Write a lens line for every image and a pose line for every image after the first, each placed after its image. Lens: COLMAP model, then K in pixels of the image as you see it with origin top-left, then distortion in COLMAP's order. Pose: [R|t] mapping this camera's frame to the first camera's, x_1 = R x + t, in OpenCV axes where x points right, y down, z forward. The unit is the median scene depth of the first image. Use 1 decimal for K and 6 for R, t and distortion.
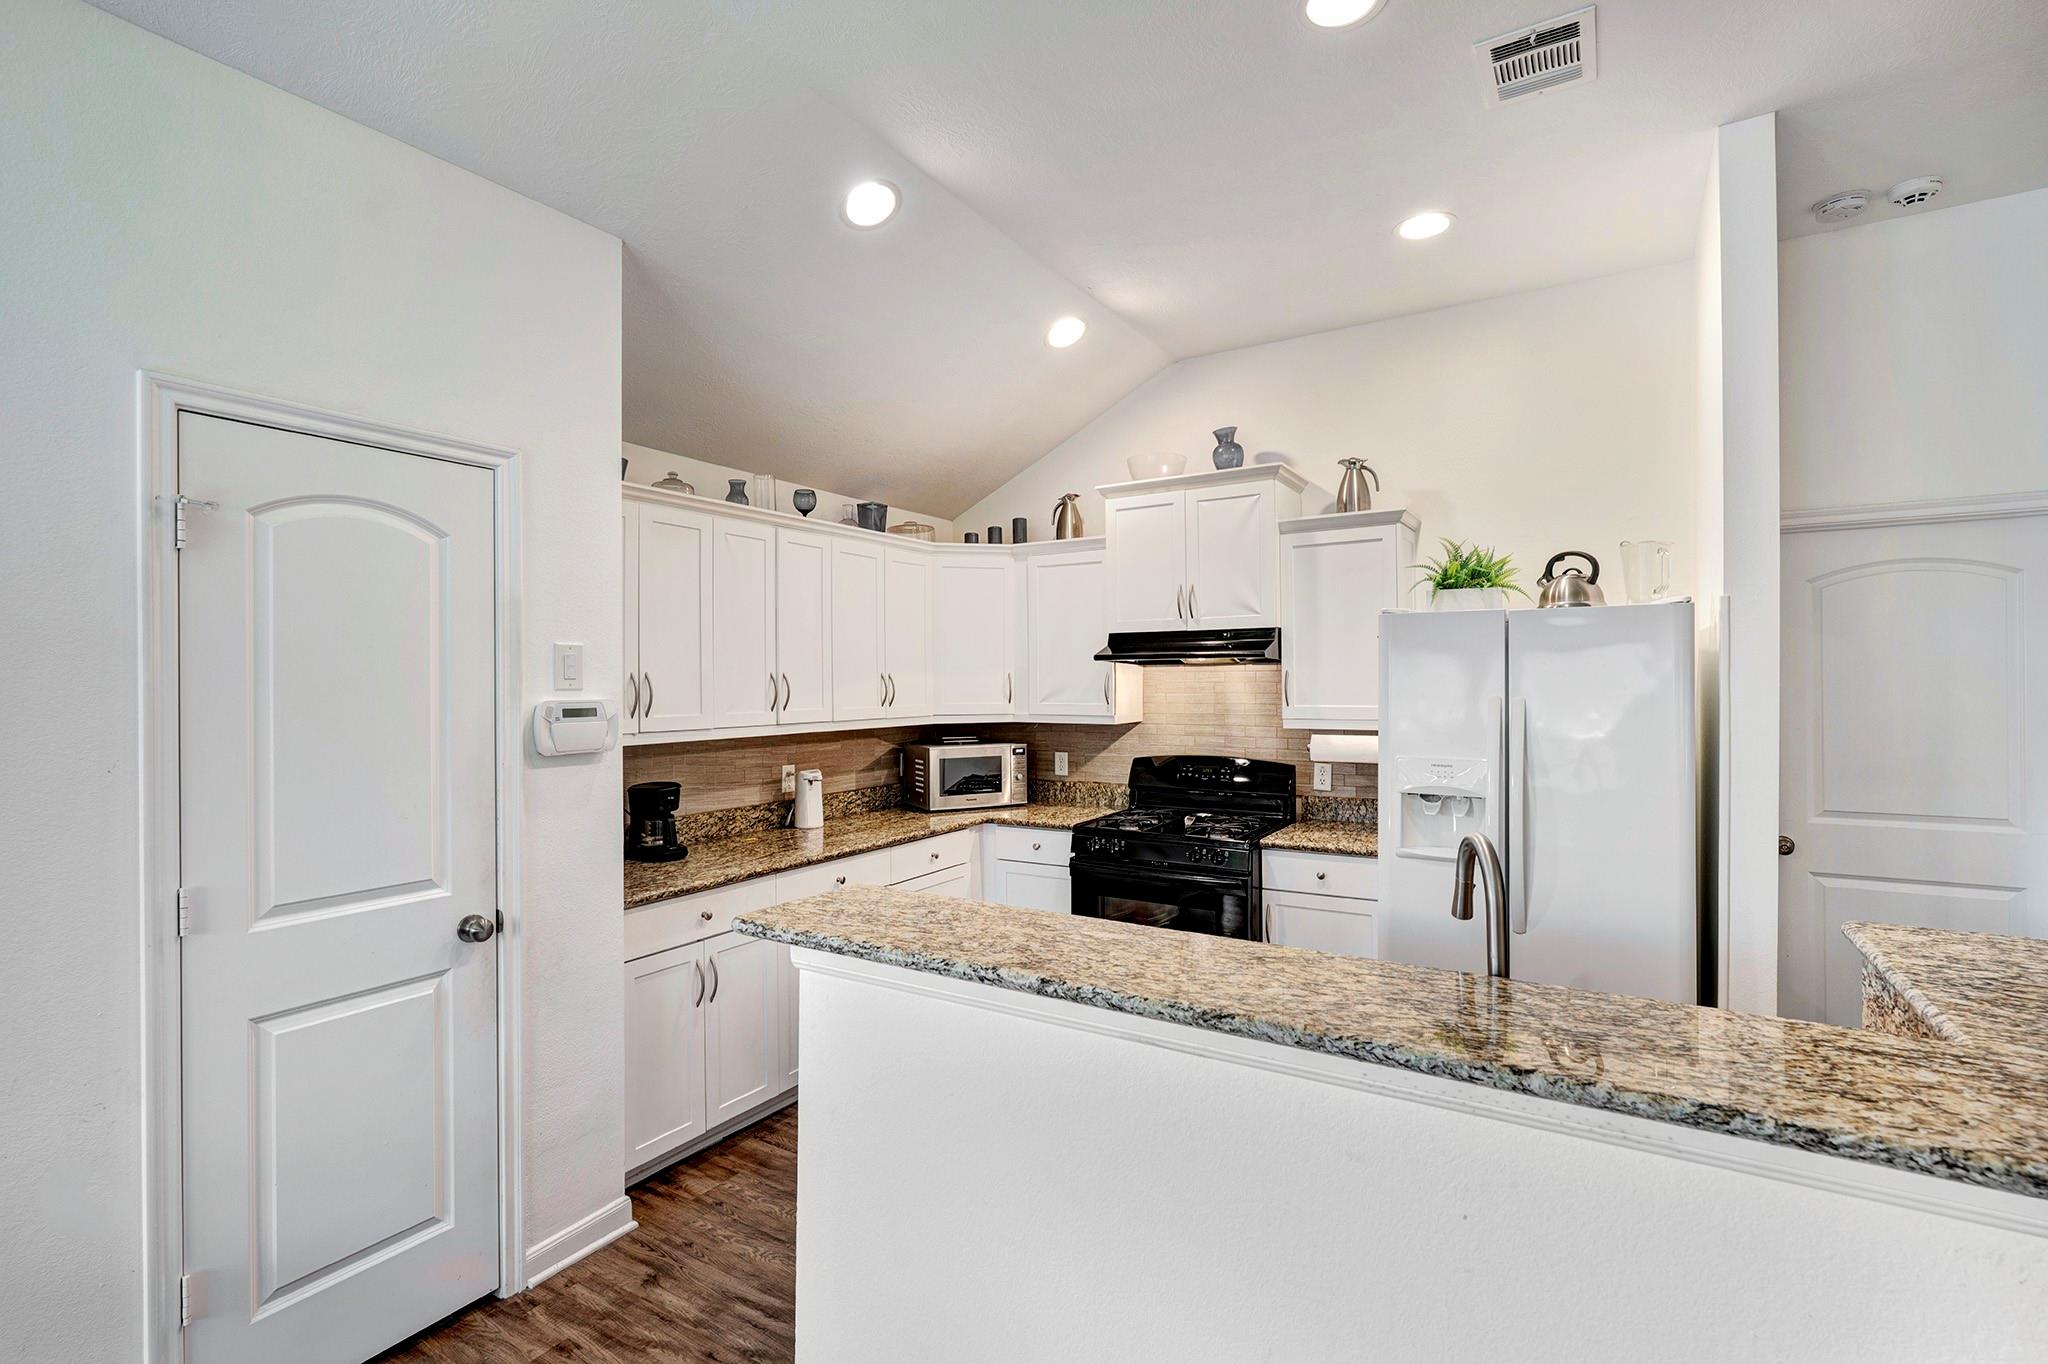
lens RADIAL K [[942.3, 0, 1020.5], [0, 942.3, 682.2], [0, 0, 1]] dist [0.001208, 0.000390]
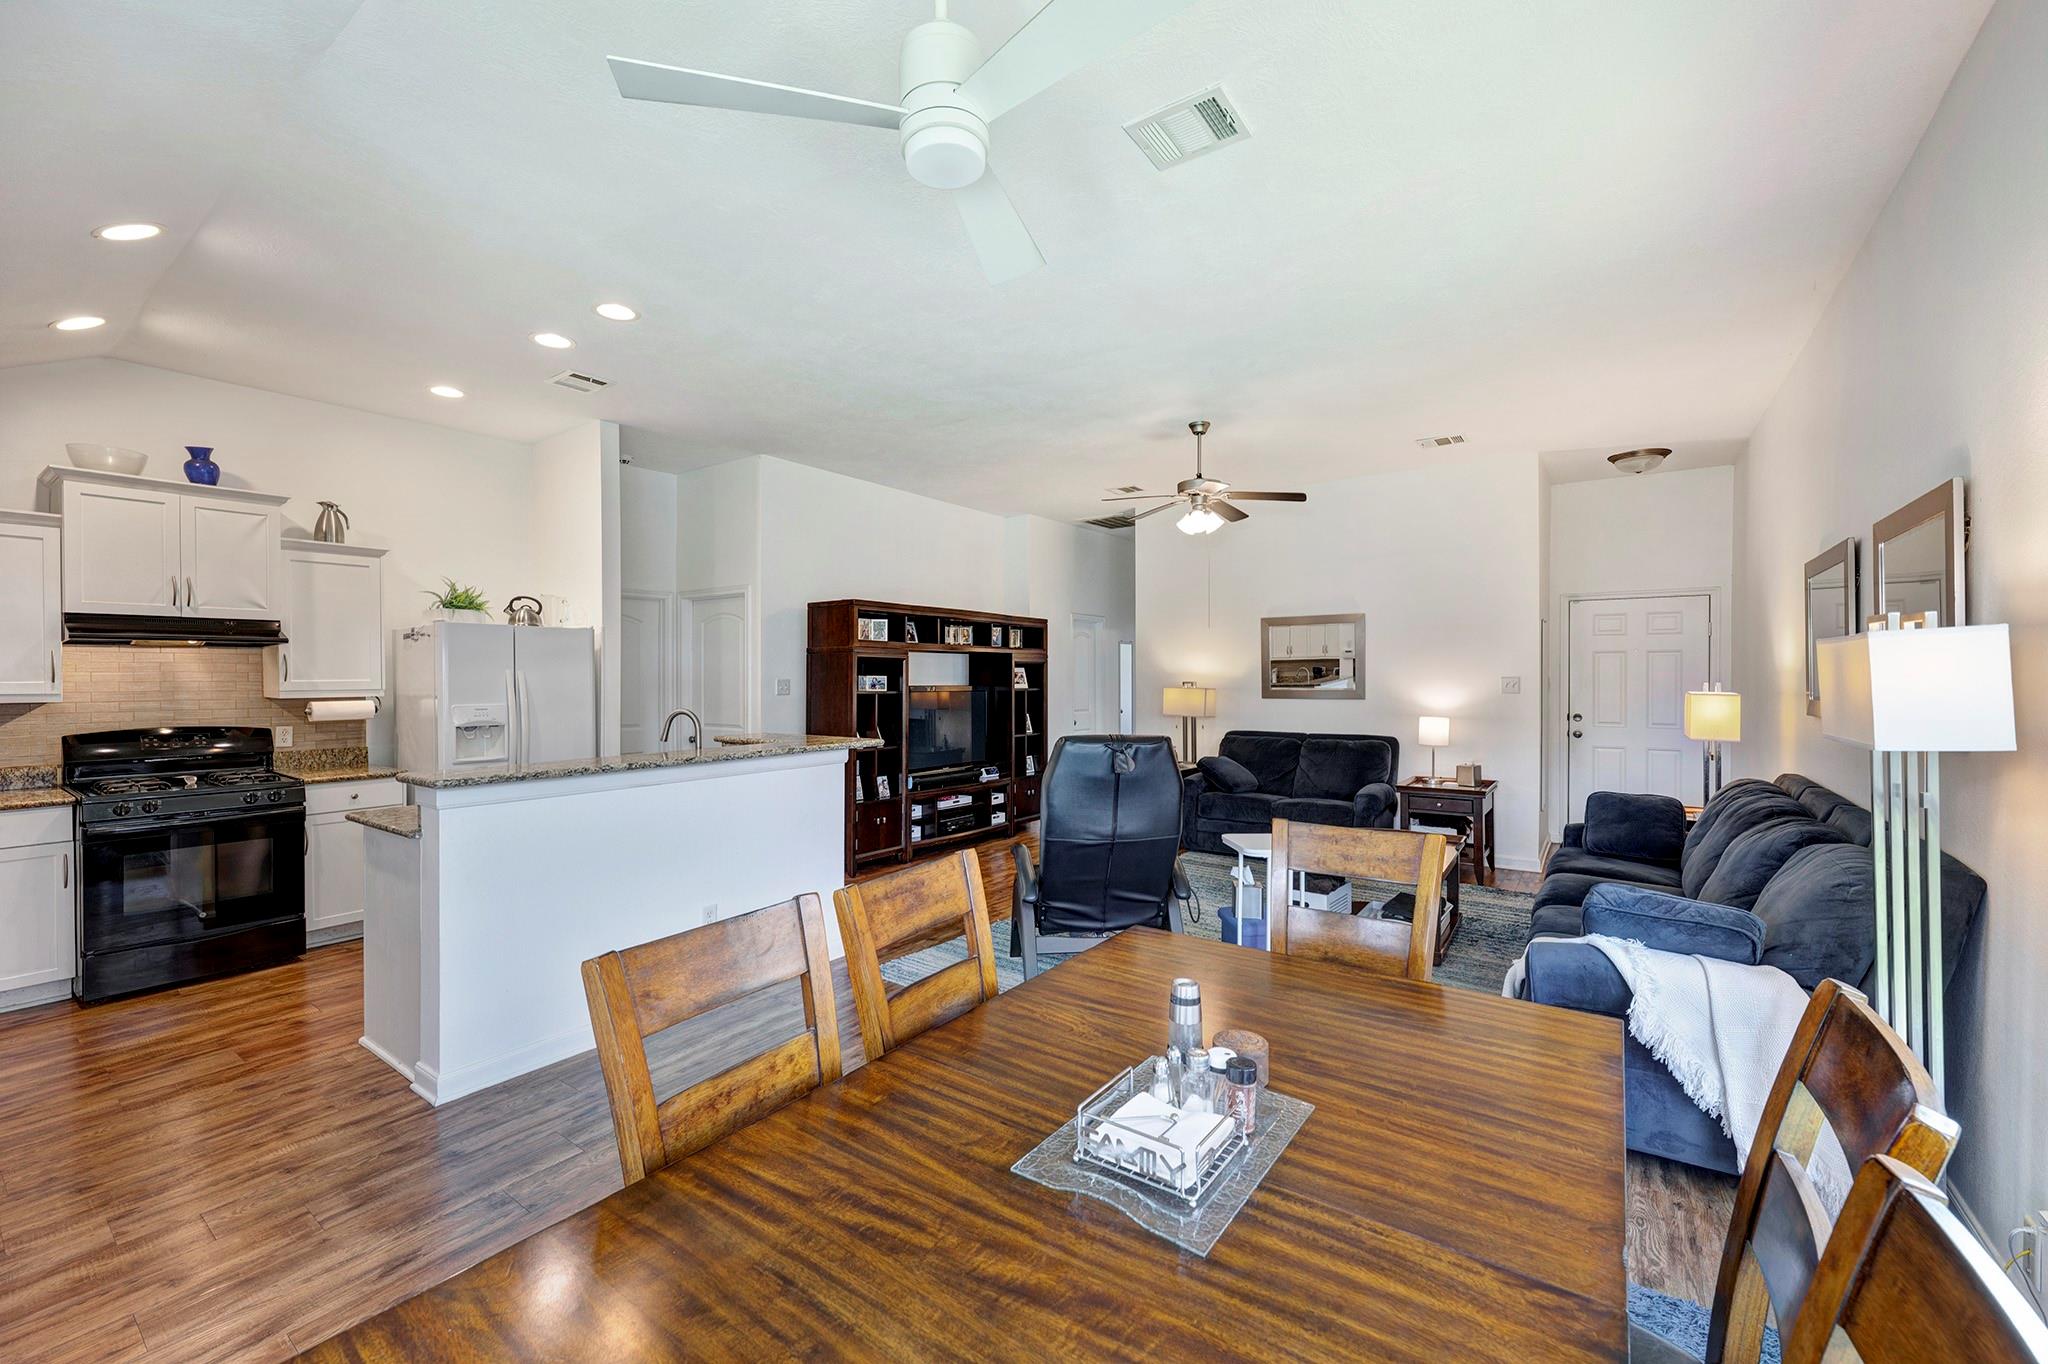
lens RADIAL K [[837.8, 0, 1024.0], [0, 837.8, 682.0], [0, 0, 1]] dist [0.000528, 0.000064]
pose [[0.066408, -0.001952, 0.997791, -0.829654], [0.002807, 0.999994, 0.001770, 0.027914], [-0.997789, 0.002683, 0.066413, -0.104908]]
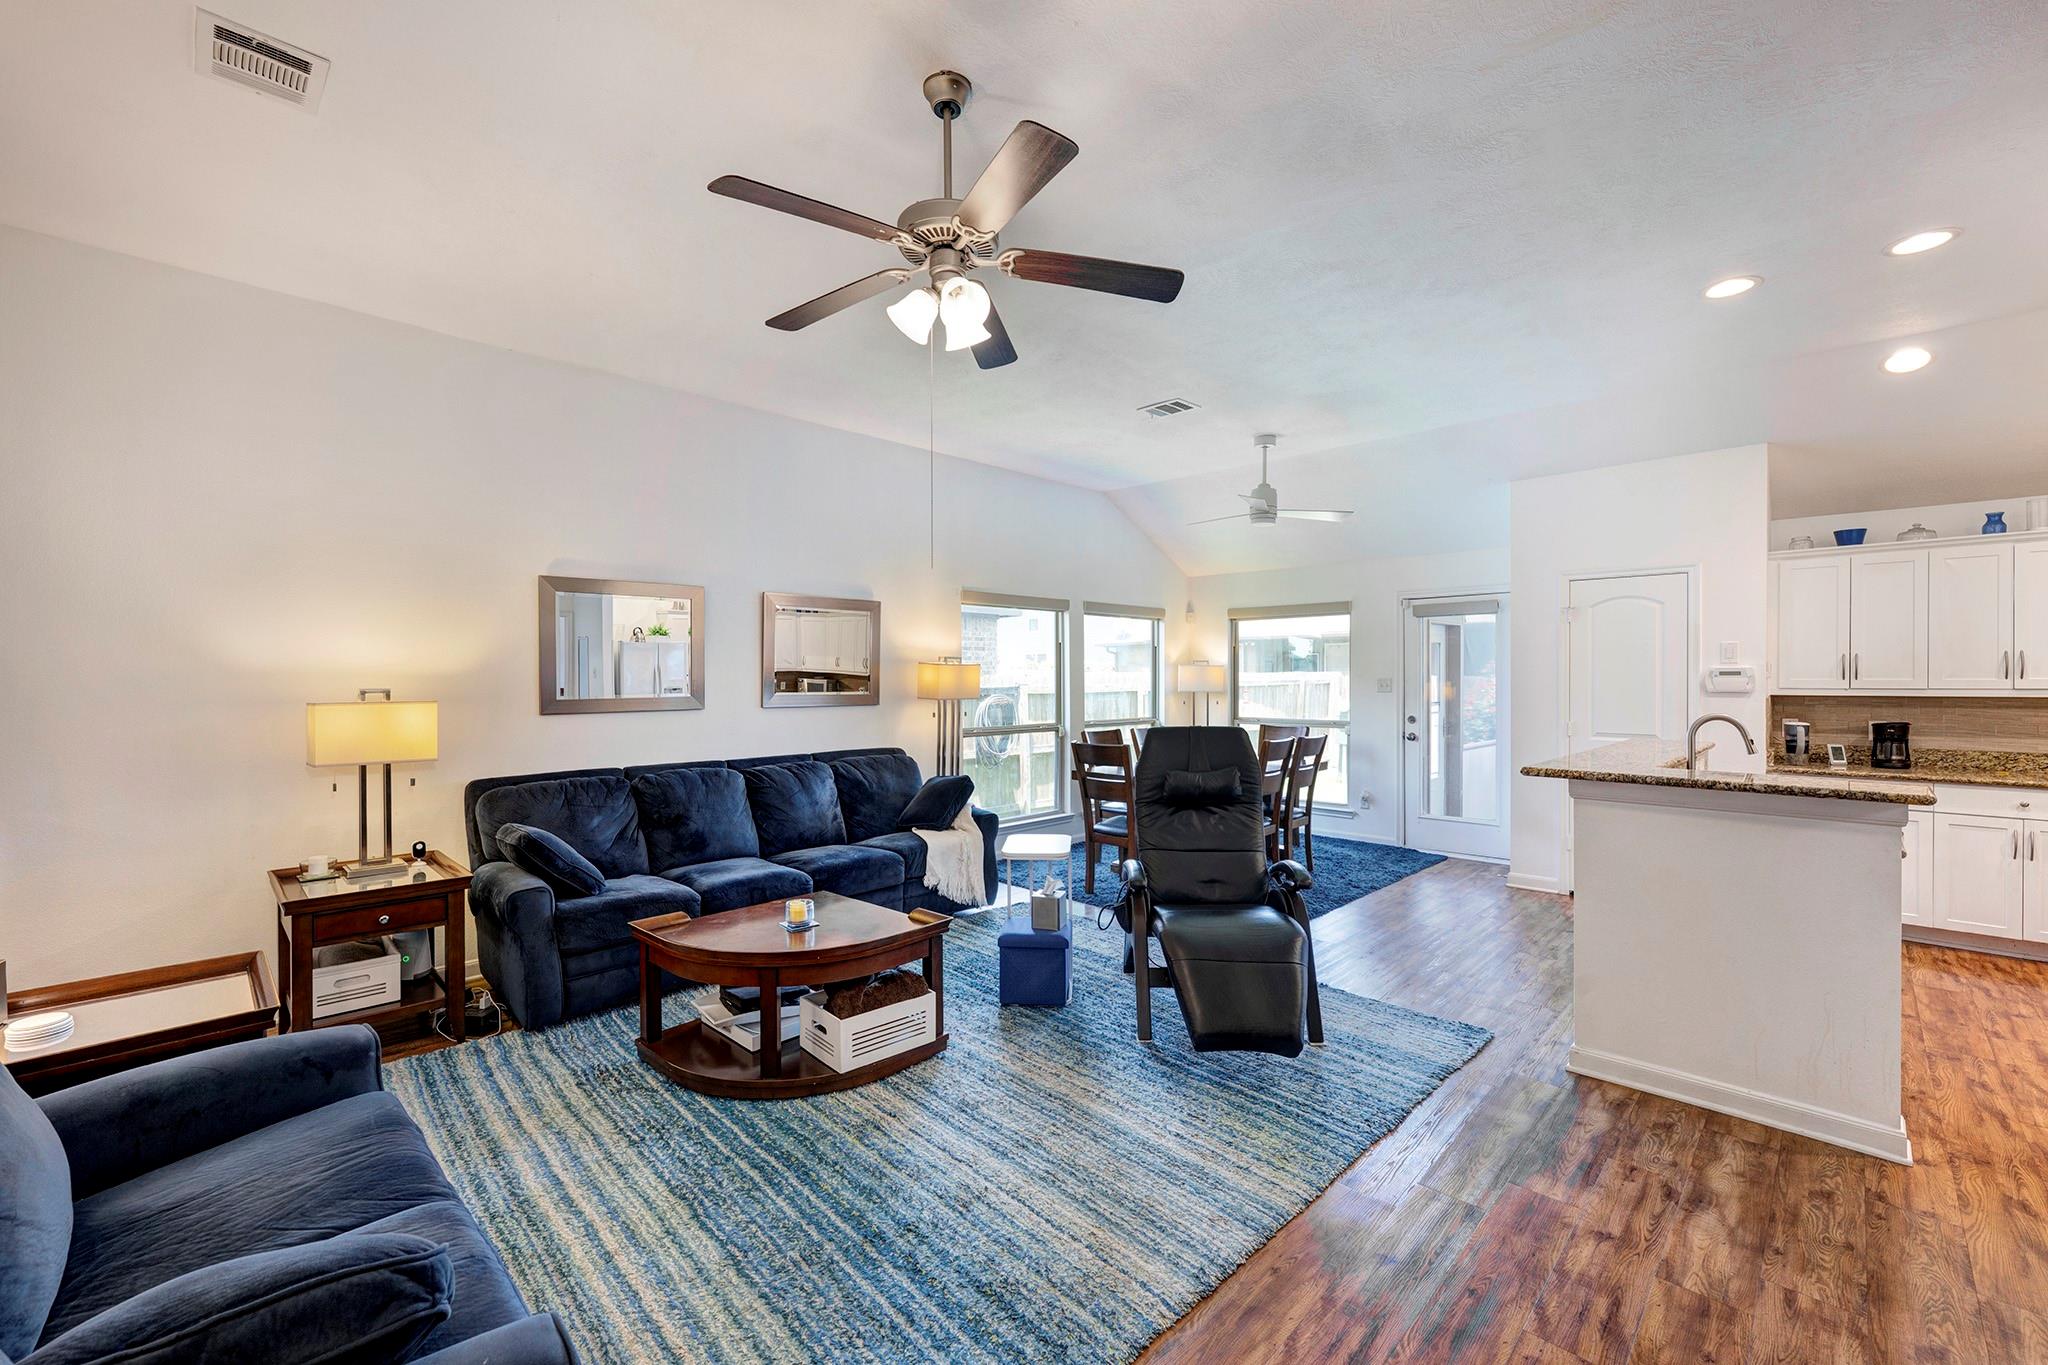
lens RADIAL K [[840.1, 0, 1018.1], [0, 840.1, 678.9], [0, 0, 1]] dist [-0.001189, -0.000145]
pose [[-0.228811, 0.007660, -0.973441, 1.195612], [0.002181, 0.999971, 0.007356, 0.017542], [0.973469, -0.000440, -0.228821, -0.115631]]
